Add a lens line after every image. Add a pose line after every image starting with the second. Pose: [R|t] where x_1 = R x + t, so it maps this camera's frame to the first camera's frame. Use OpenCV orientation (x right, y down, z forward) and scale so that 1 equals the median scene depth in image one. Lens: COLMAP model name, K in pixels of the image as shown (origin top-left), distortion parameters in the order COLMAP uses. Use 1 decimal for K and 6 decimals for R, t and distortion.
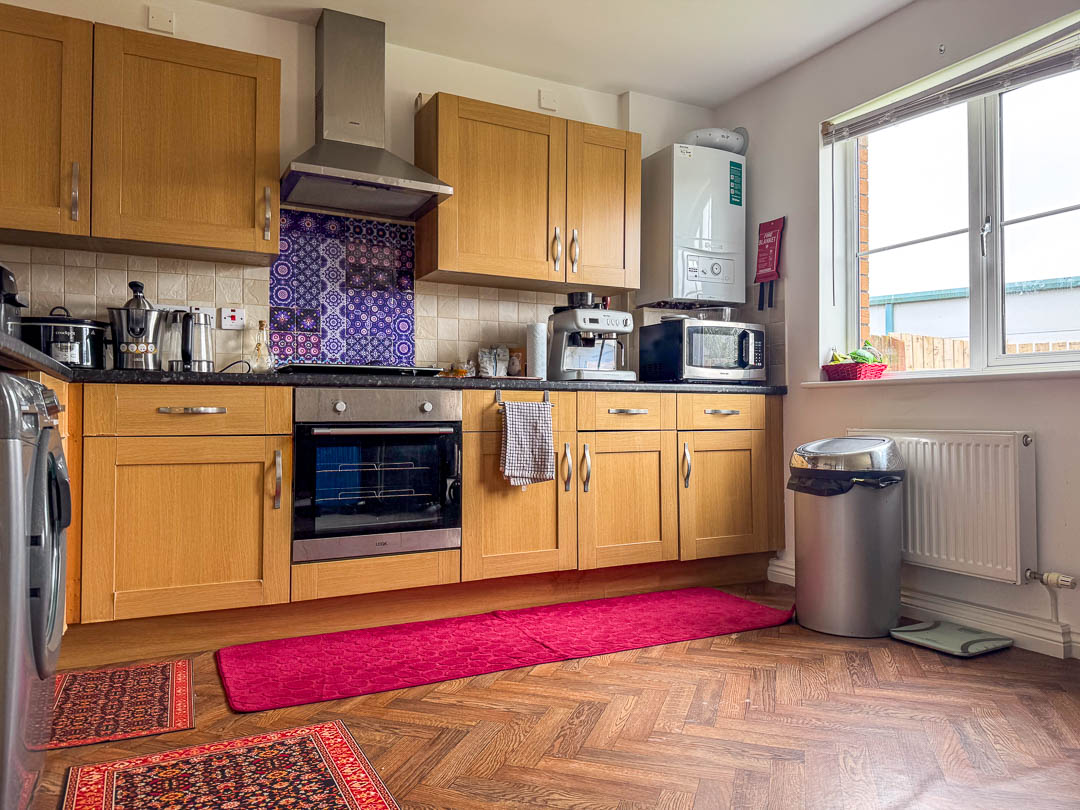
lens RADIAL K [[771.6, 0, 554.0], [0, 771.6, 397.0], [0, 0, 1]] dist [0.072400, -0.075563]
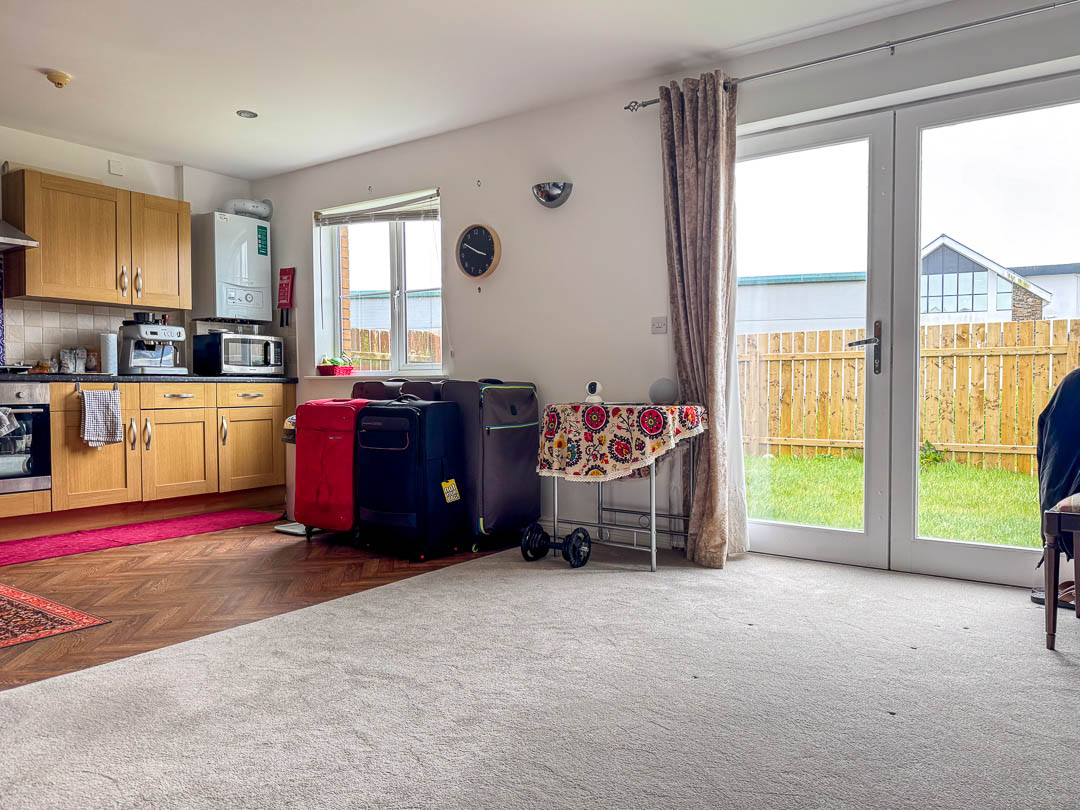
lens RADIAL K [[771.6, 0, 534.1], [0, 771.6, 406.2], [0, 0, 1]] dist [0.072400, -0.075563]
pose [[0.897987, -0.012945, 0.439831, 0.049128], [-0.009618, 0.998751, 0.049031, -0.044430], [-0.439917, -0.048260, 0.896741, -0.702424]]
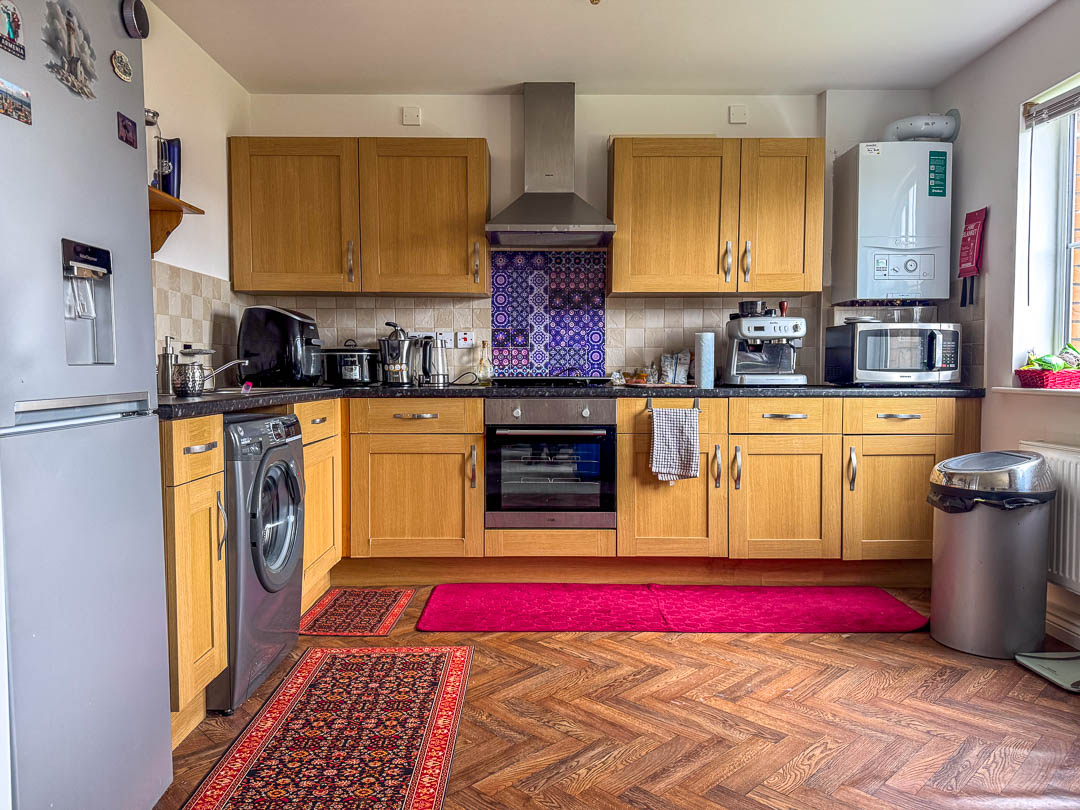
lens RADIAL K [[771.6, 0, 544.5], [0, 771.6, 407.6], [0, 0, 1]] dist [0.072400, -0.075563]
pose [[0.890900, 0.021362, -0.453698, 0.299191], [0.010317, 0.997684, 0.067234, -0.071235], [0.454083, -0.064580, 0.888616, -0.105091]]
